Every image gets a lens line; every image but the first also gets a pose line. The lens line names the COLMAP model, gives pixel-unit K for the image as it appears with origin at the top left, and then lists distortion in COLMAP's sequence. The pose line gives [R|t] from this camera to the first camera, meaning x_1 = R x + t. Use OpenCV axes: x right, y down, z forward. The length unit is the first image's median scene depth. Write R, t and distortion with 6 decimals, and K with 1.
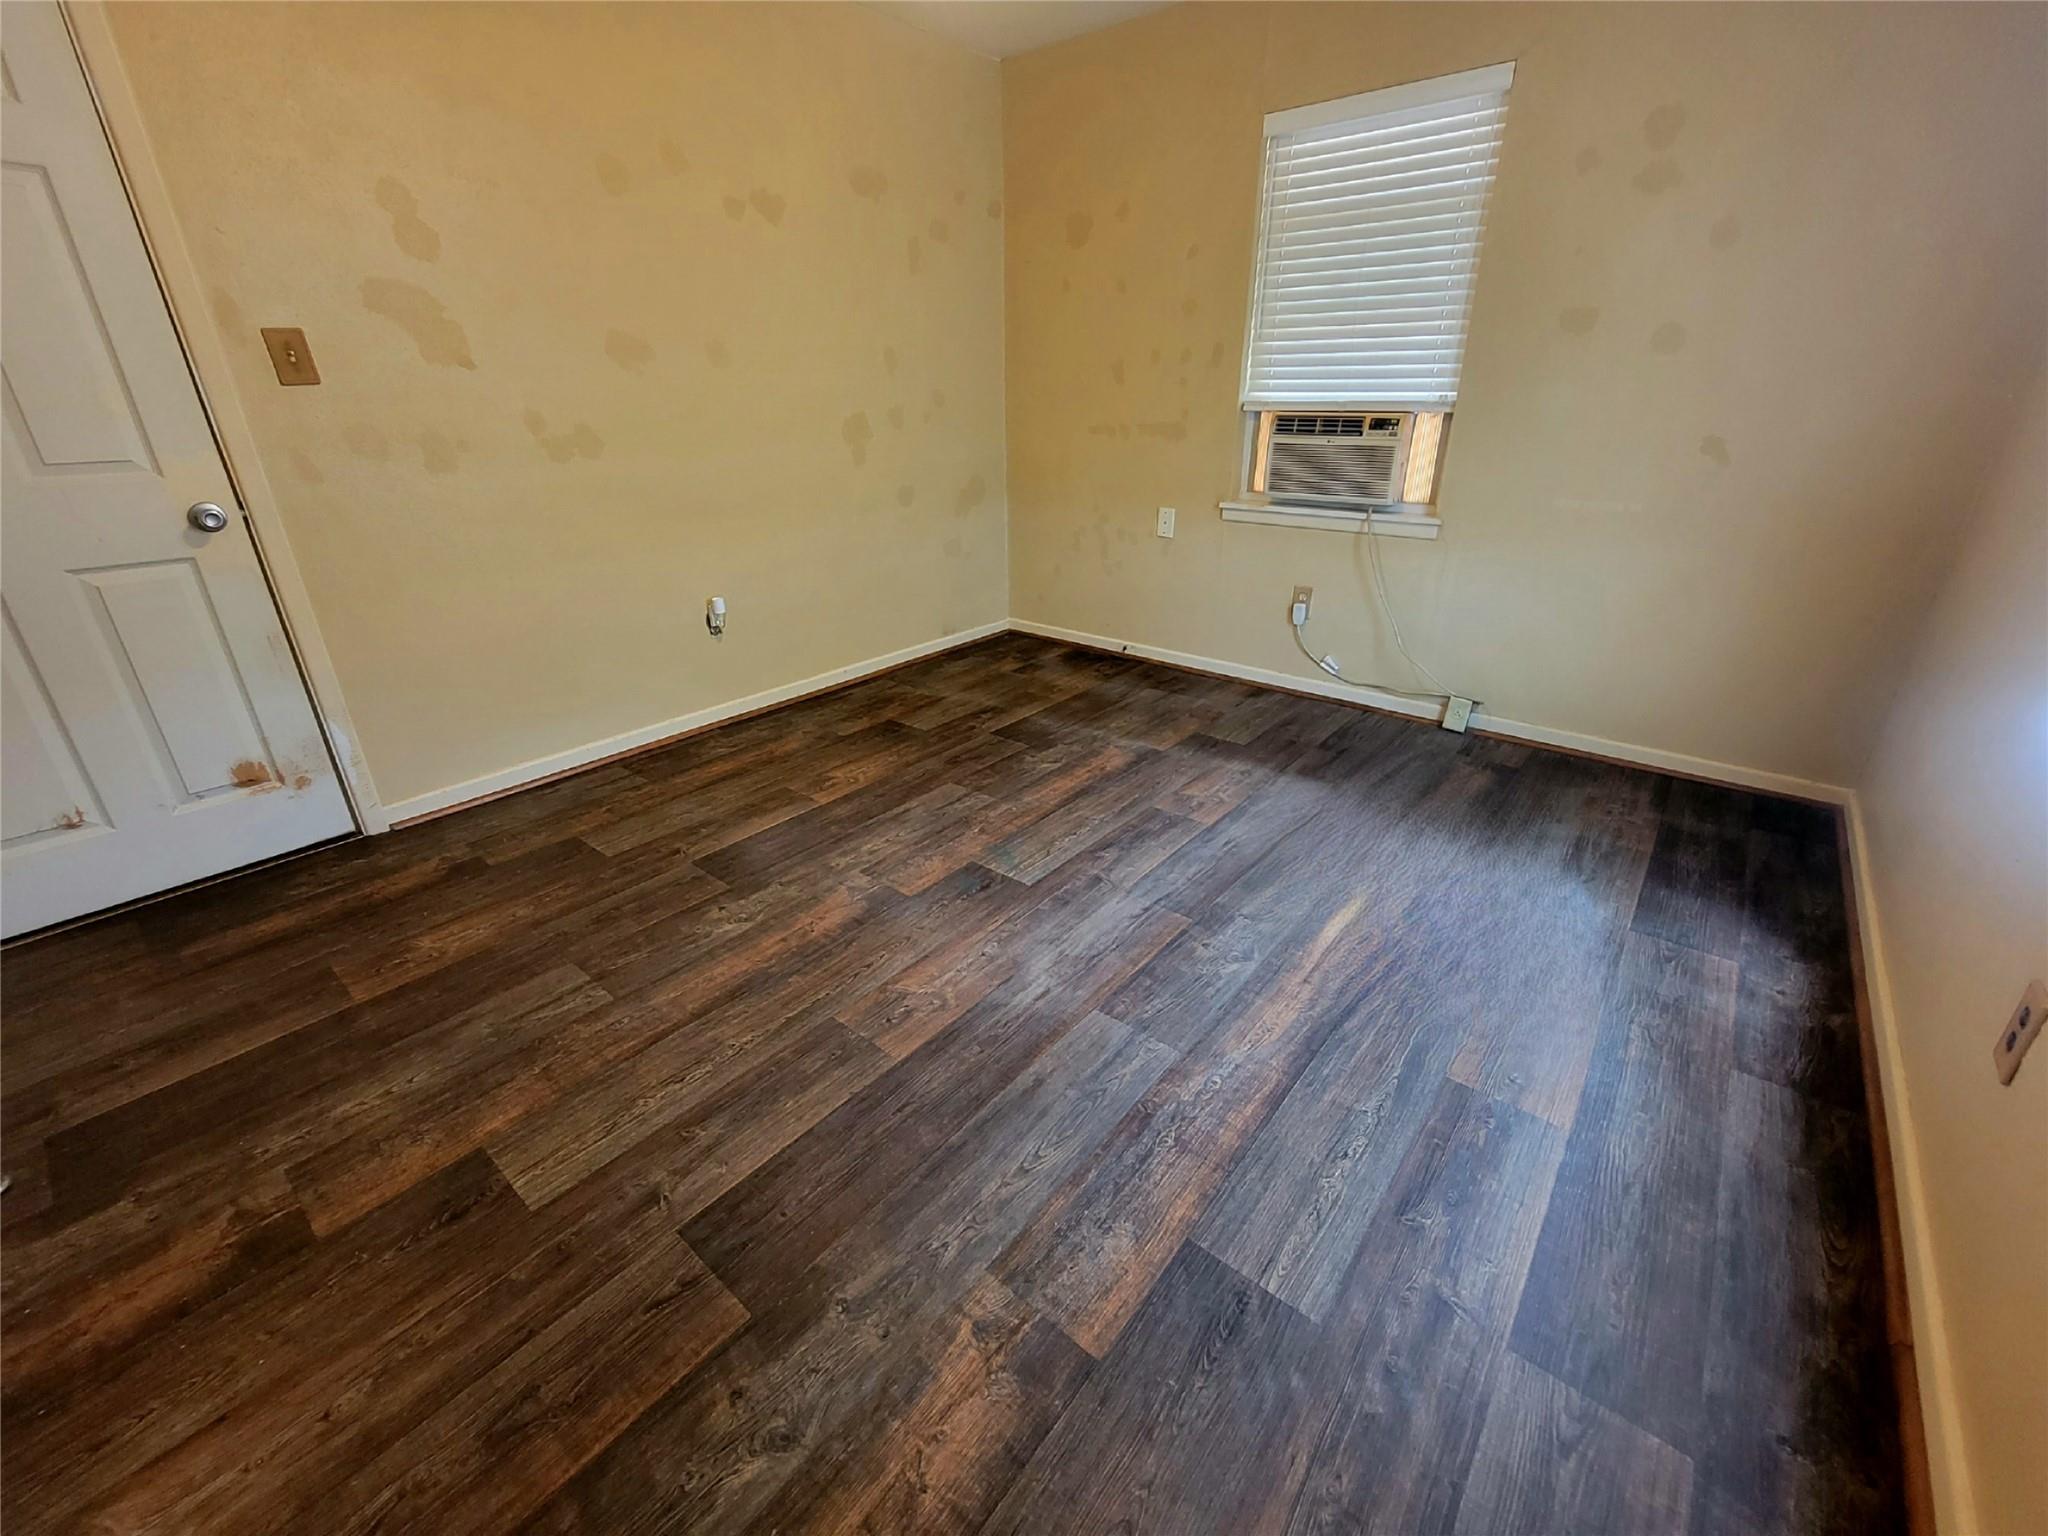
lens RADIAL K [[834.8, 0, 1028.1], [0, 834.8, 767.7], [0, 0, 1]] dist [-0.003490, -0.000679]
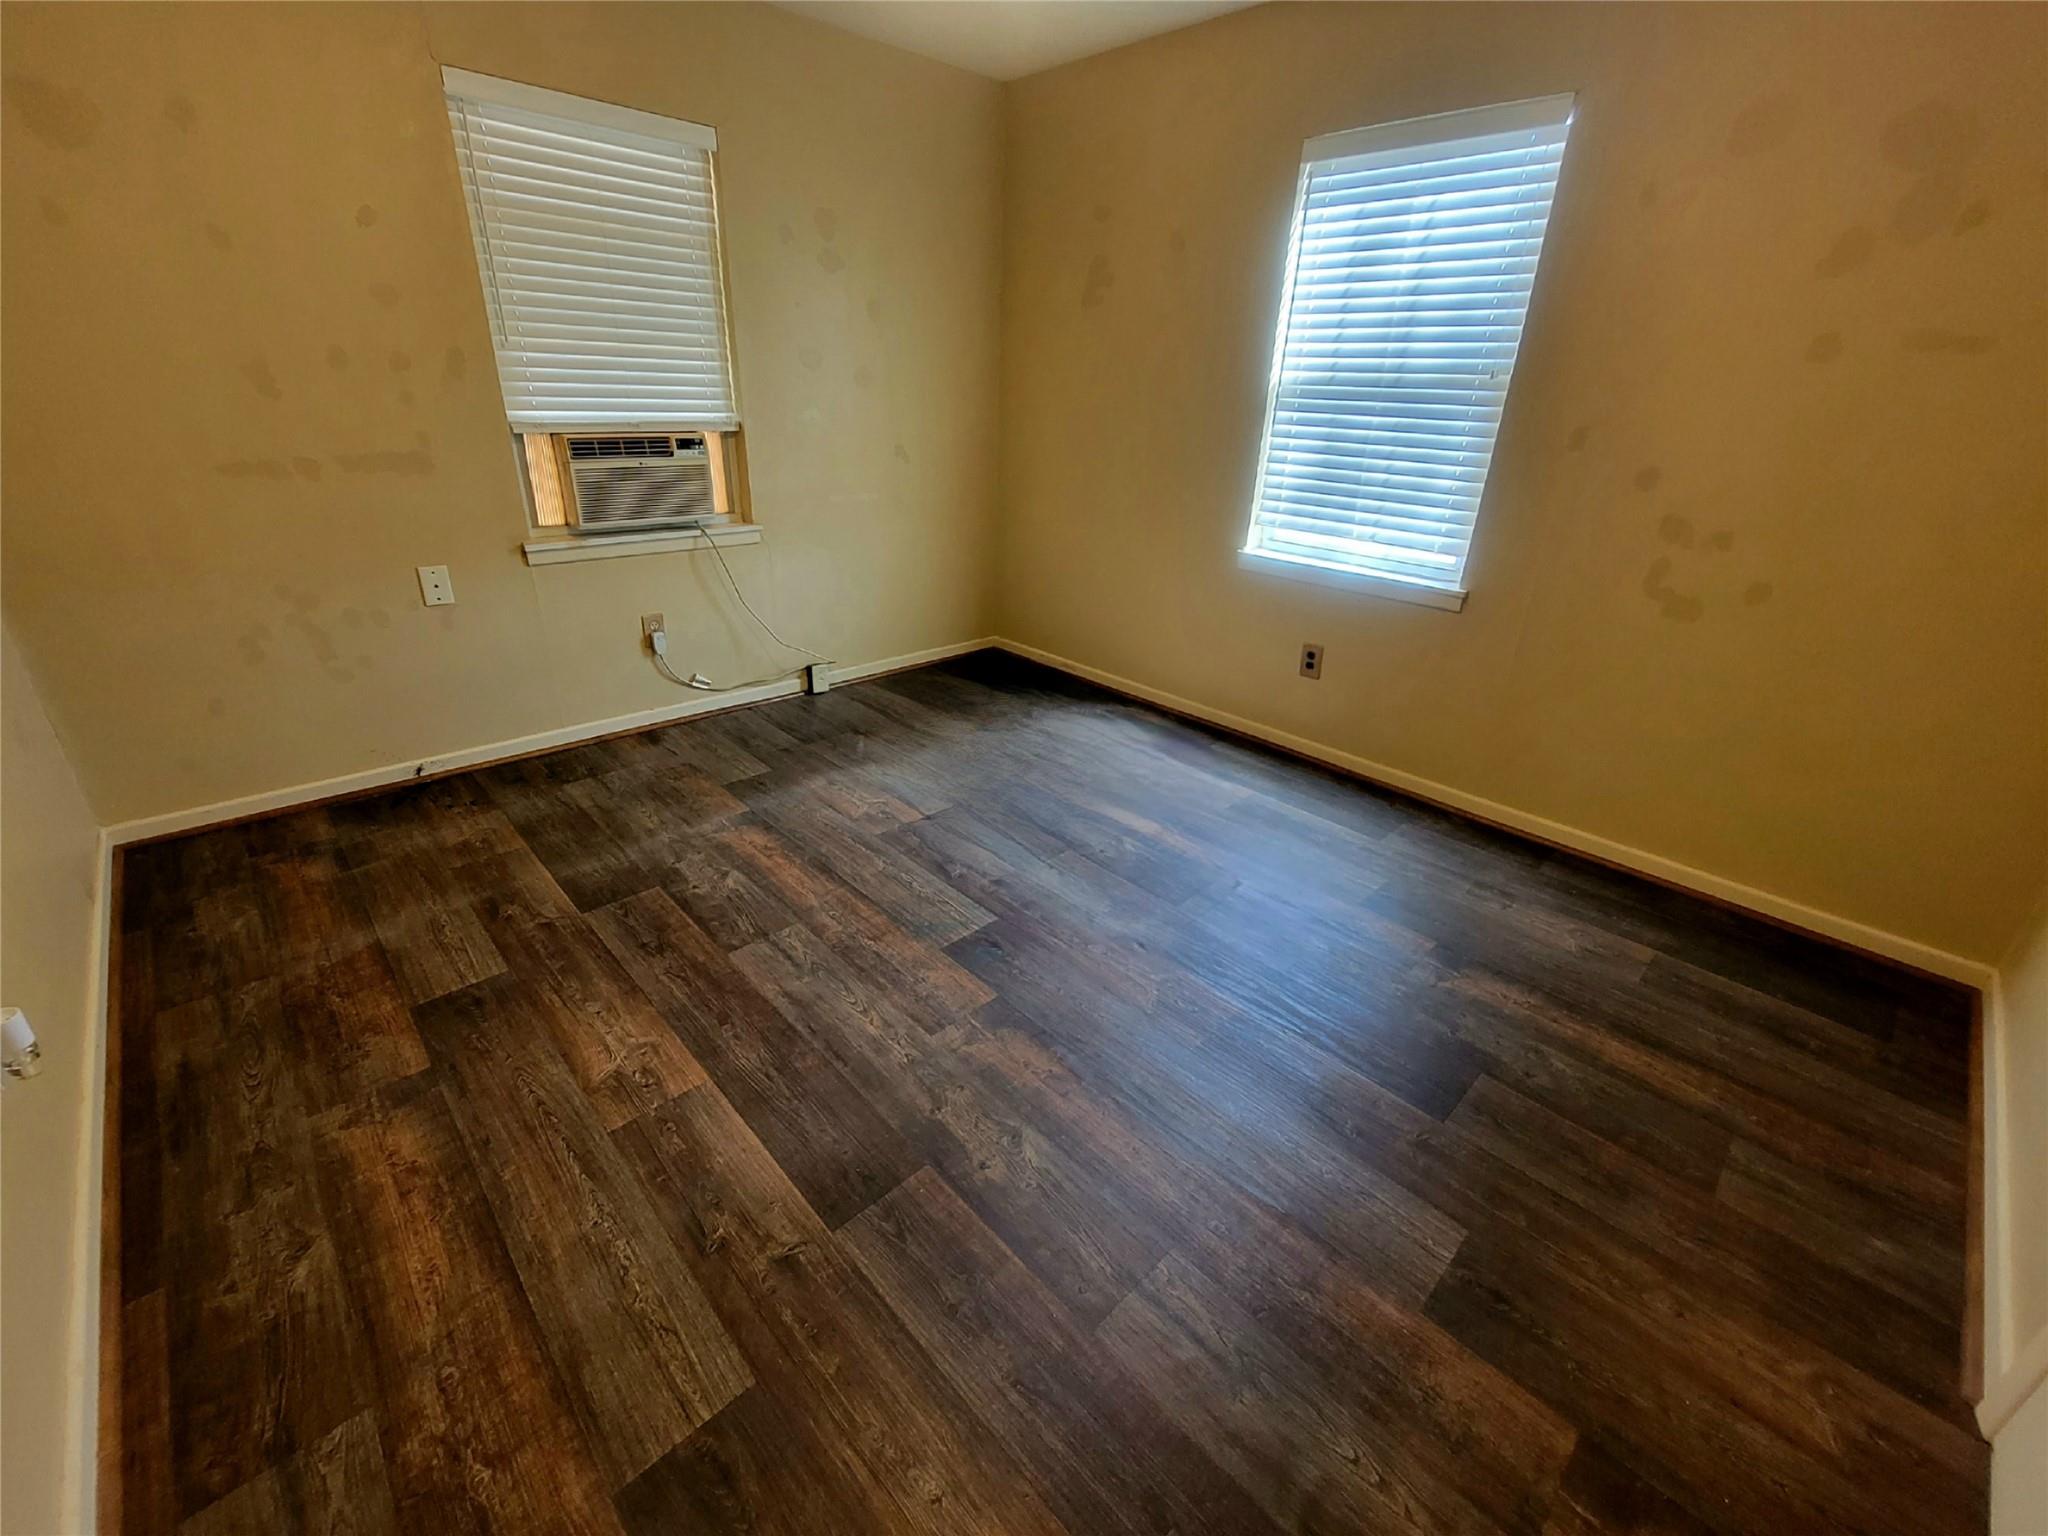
lens RADIAL K [[834.8, 0, 1026.7], [0, 834.8, 768.6], [0, 0, 1]] dist [-0.003490, -0.000679]
pose [[0.119474, -0.406862, 0.905643, -0.615187], [0.371748, 0.864153, 0.339180, -0.256957], [-0.920614, 0.296148, 0.254494, 0.466857]]
